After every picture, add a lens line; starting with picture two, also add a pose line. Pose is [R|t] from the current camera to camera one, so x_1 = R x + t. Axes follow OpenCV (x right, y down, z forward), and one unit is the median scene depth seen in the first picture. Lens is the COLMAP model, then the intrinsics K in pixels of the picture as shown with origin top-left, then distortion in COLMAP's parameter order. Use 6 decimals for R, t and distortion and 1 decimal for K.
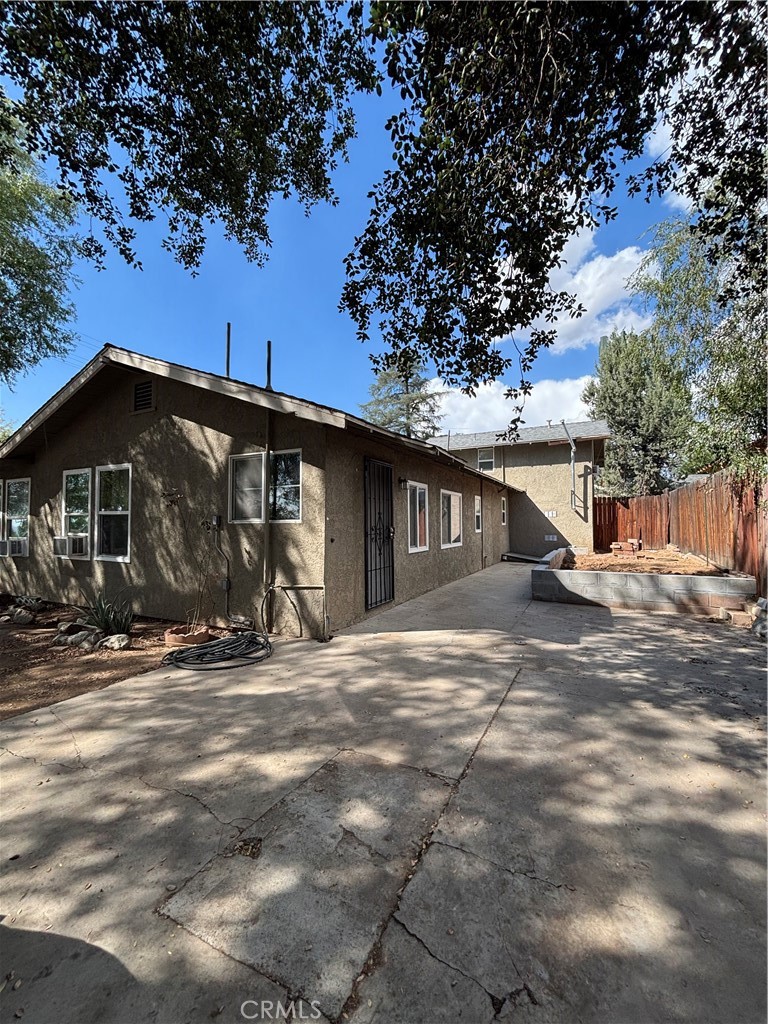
lens RADIAL K [[411.0, 0, 378.5], [0, 411.0, 507.4], [0, 0, 1]] dist [-0.000050, 0.001319]
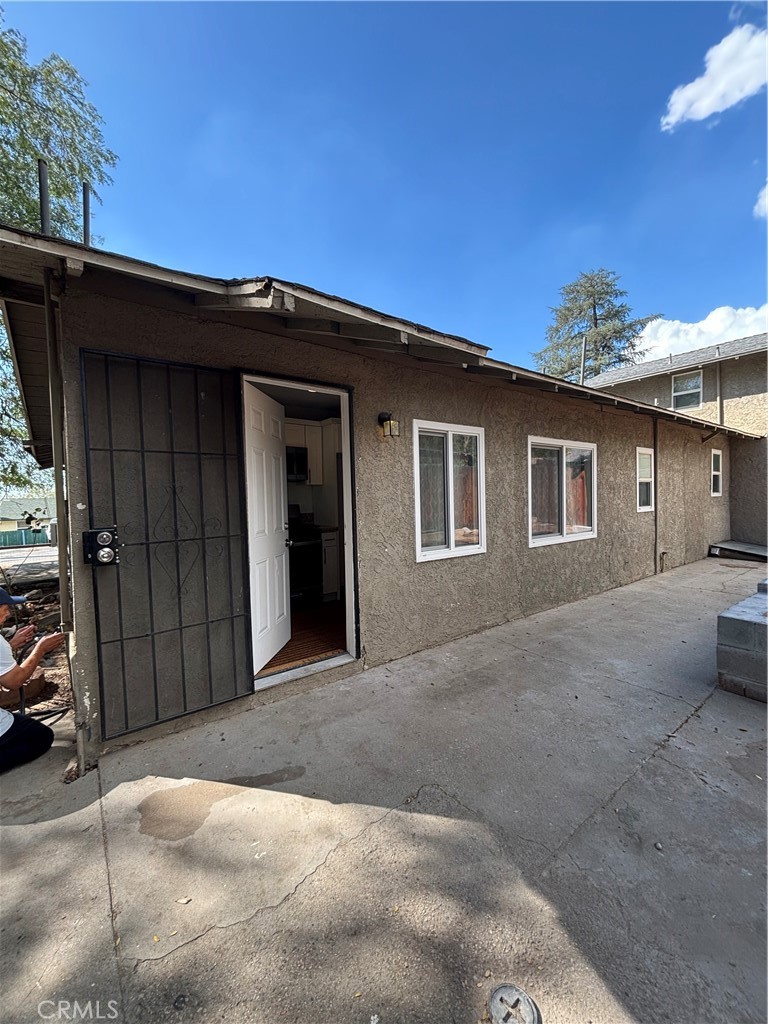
lens RADIAL K [[411.0, 0, 386.9], [0, 411.0, 509.8], [0, 0, 1]] dist [-0.000050, 0.001319]
pose [[0.904613, -0.003976, -0.426216, 0.131845], [0.036474, 0.997011, 0.068112, 0.004734], [0.424671, -0.077161, 0.902054, 0.266008]]
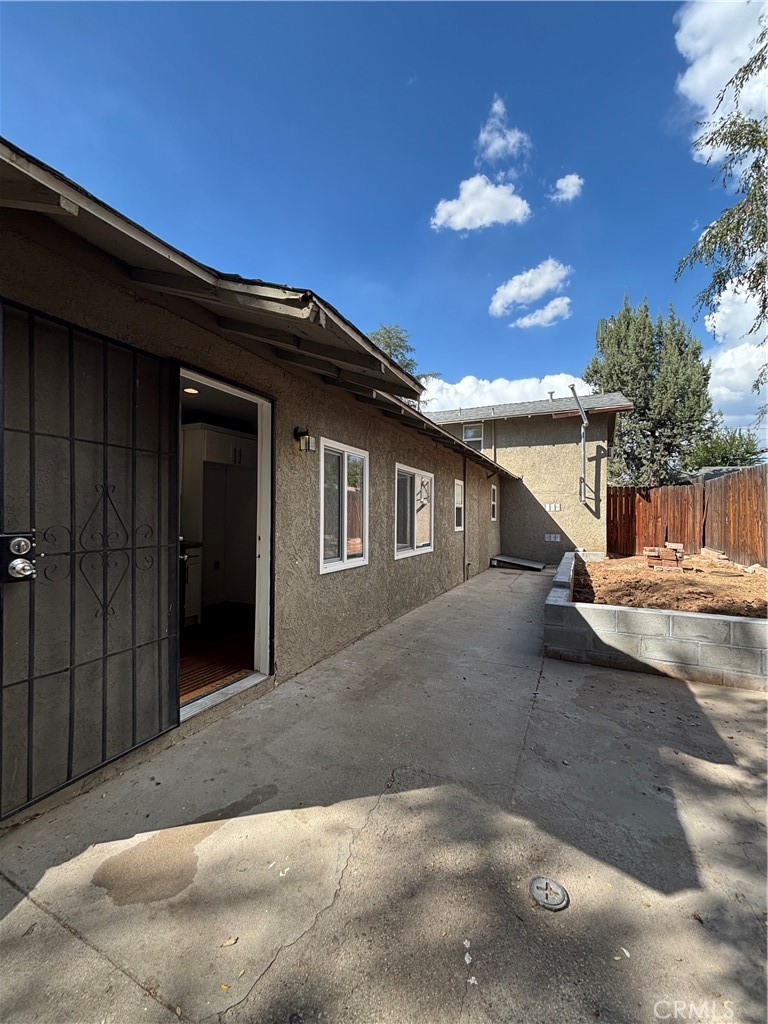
lens RADIAL K [[411.0, 0, 382.2], [0, 411.0, 510.5], [0, 0, 1]] dist [-0.000050, 0.001319]
pose [[0.999306, 0.013114, 0.034868, 0.068717], [-0.013981, 0.999596, 0.024747, 0.007521], [-0.034529, -0.025218, 0.999085, 0.237115]]
